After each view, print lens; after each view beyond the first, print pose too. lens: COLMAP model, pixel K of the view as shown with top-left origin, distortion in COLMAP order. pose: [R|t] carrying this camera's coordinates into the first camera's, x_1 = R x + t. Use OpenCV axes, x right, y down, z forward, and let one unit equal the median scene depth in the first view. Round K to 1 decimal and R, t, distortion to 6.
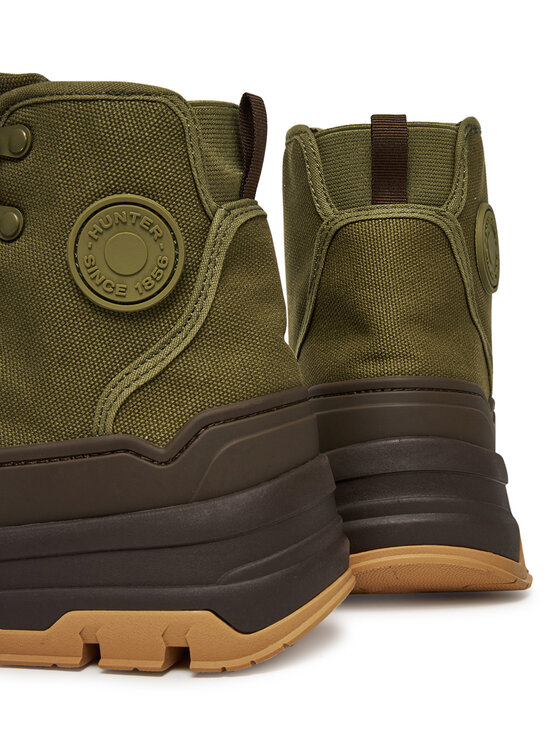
lens RADIAL K [[1074.9, 0, 280.4], [0, 1074.9, 374.0], [0, 0, 1]] dist [-0.103097, 0.000000]
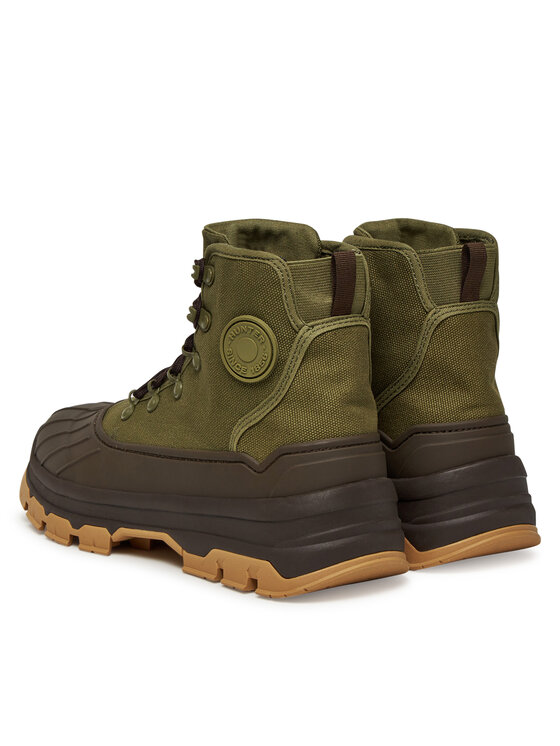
lens RADIAL K [[1644.0, 0, 279.7], [0, 1644.0, 372.5], [0, 0, 1]] dist [0.041779, 0.000000]
pose [[0.856223, 0.103818, -0.506067, 1.238209], [-0.072002, 0.994020, 0.082098, -0.294723], [0.511564, -0.033857, 0.858578, -1.244198]]
